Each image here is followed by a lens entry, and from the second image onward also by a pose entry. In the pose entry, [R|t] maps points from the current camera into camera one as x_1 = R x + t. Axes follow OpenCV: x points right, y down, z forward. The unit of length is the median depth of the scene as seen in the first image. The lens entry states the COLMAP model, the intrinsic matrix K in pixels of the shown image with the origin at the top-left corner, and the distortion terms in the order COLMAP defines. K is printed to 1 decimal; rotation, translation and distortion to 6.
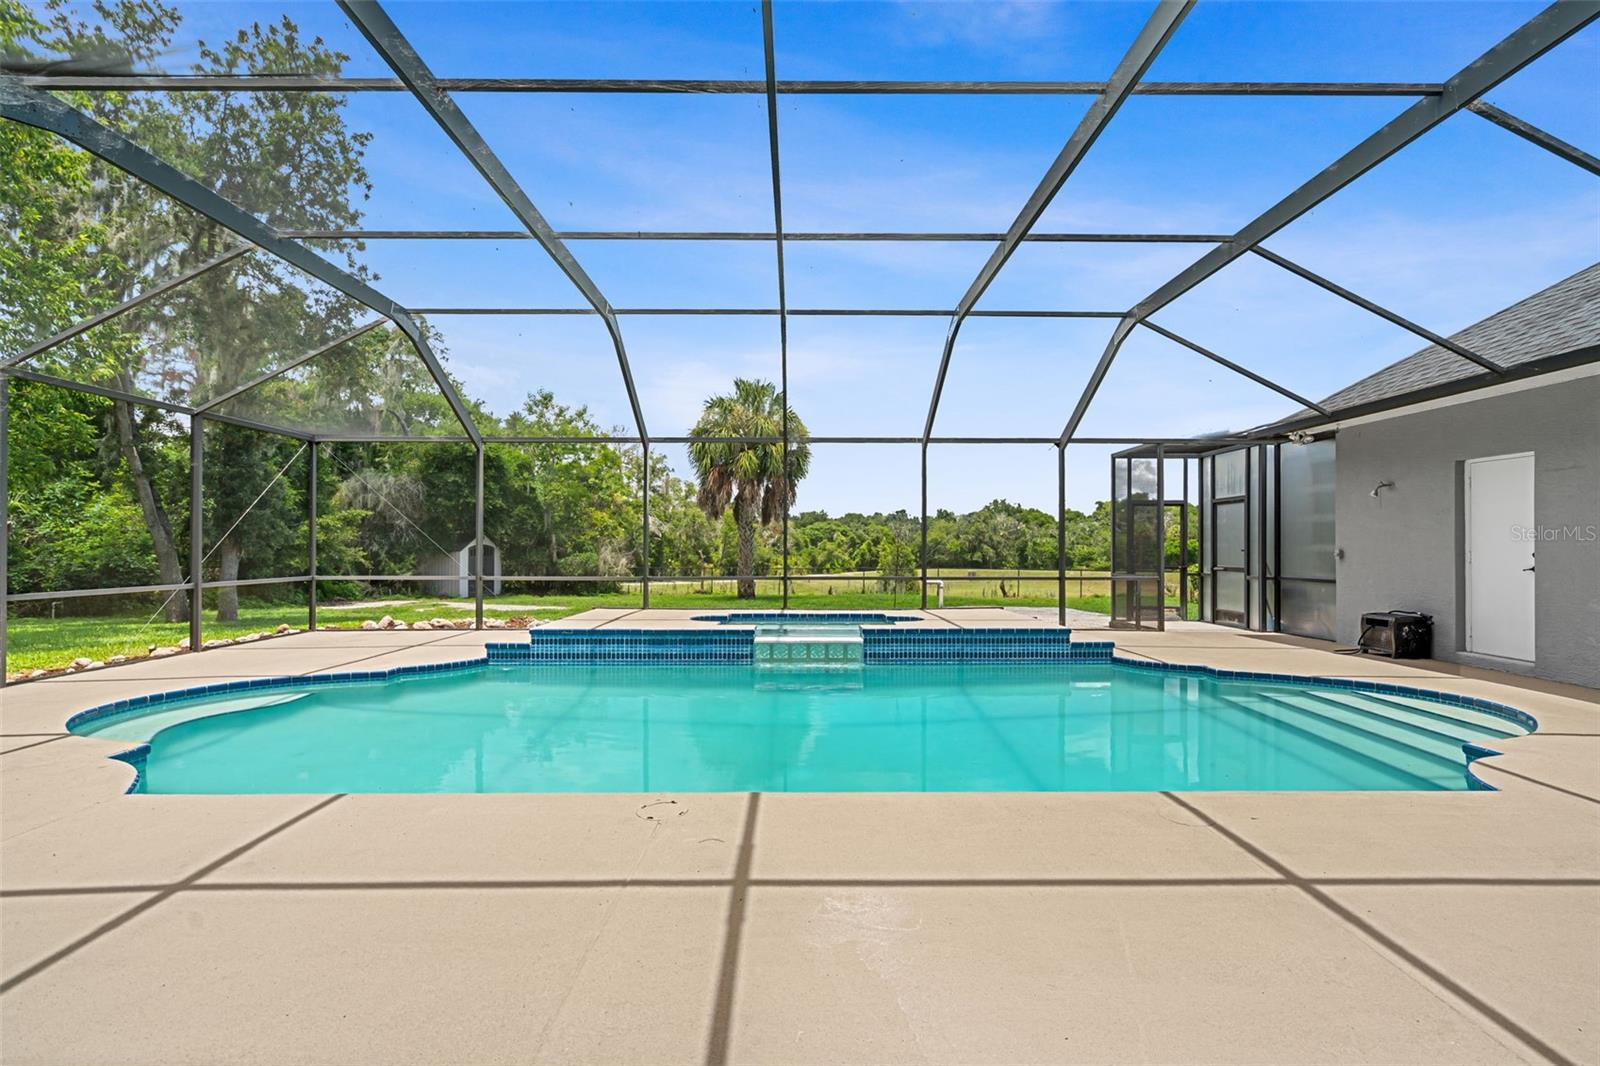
lens RADIAL K [[726.3, 0, 803.0], [0, 726.3, 541.2], [0, 0, 1]] dist [-0.004703, 0.001679]
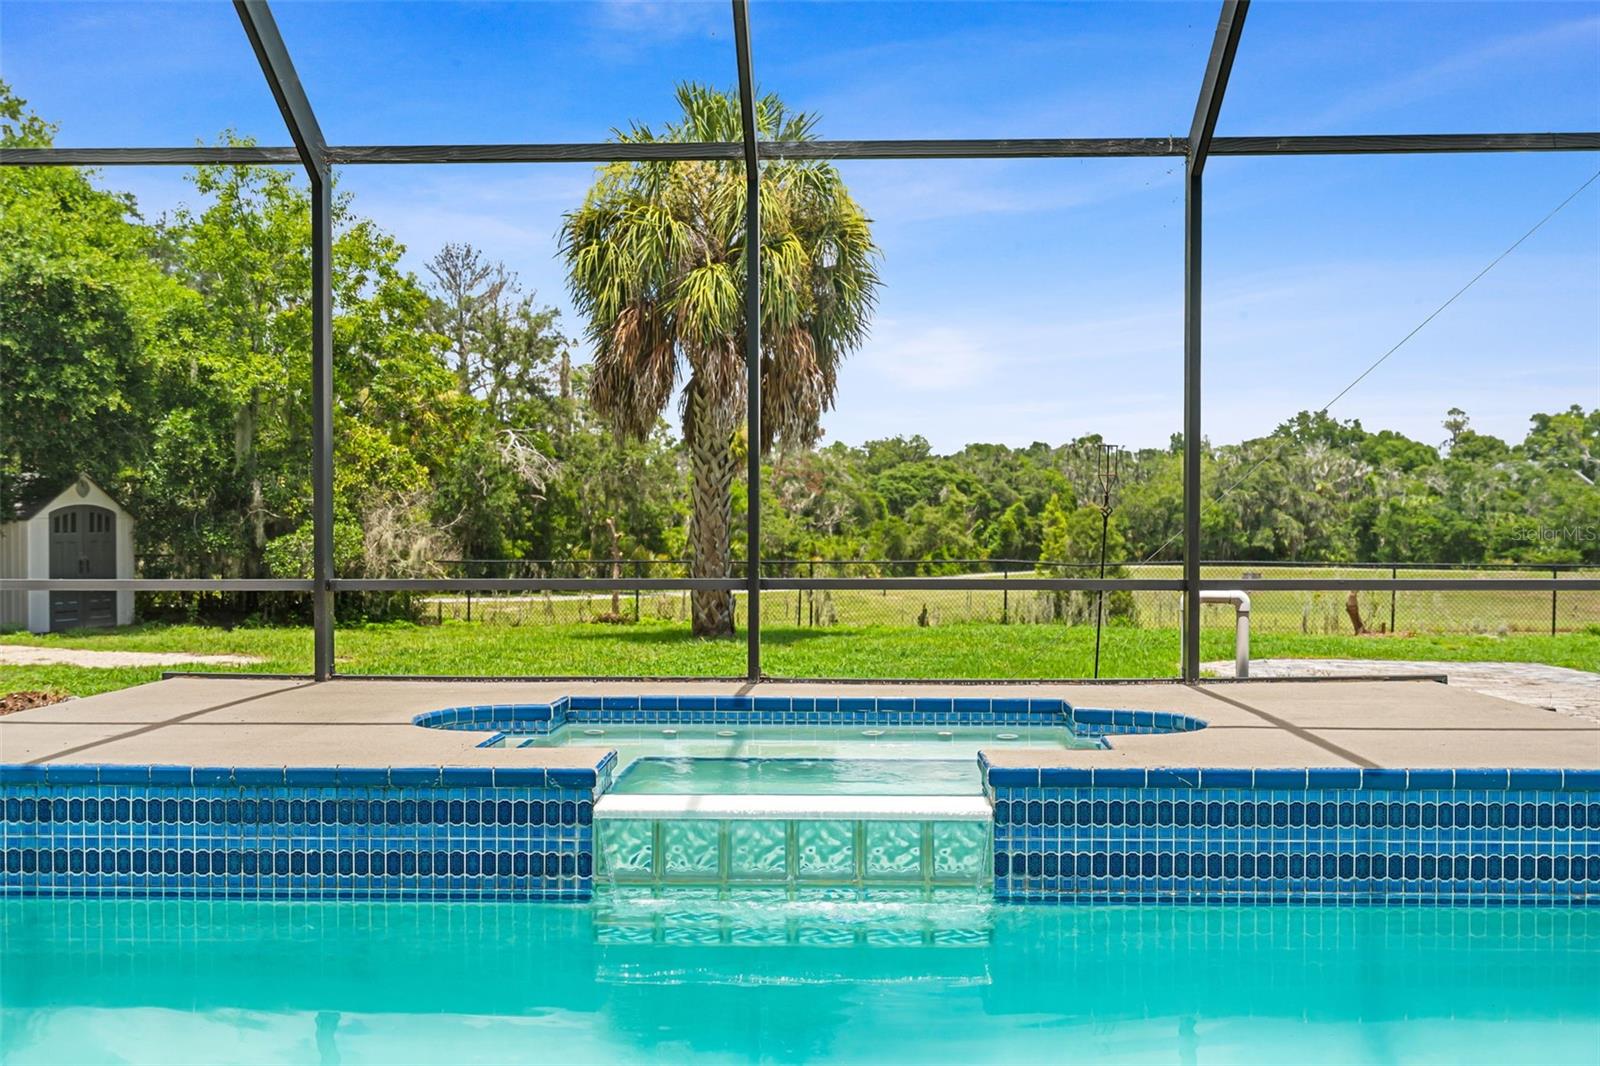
lens RADIAL K [[1579.1, 0, 798.7], [0, 1579.1, 529.7], [0, 0, 1]] dist [0.000676, 0.000000]
pose [[0.998833, -0.001257, -0.048288, 0.010113], [0.001979, 0.999887, 0.014900, 0.005751], [0.048263, -0.014979, 0.998722, 0.105369]]
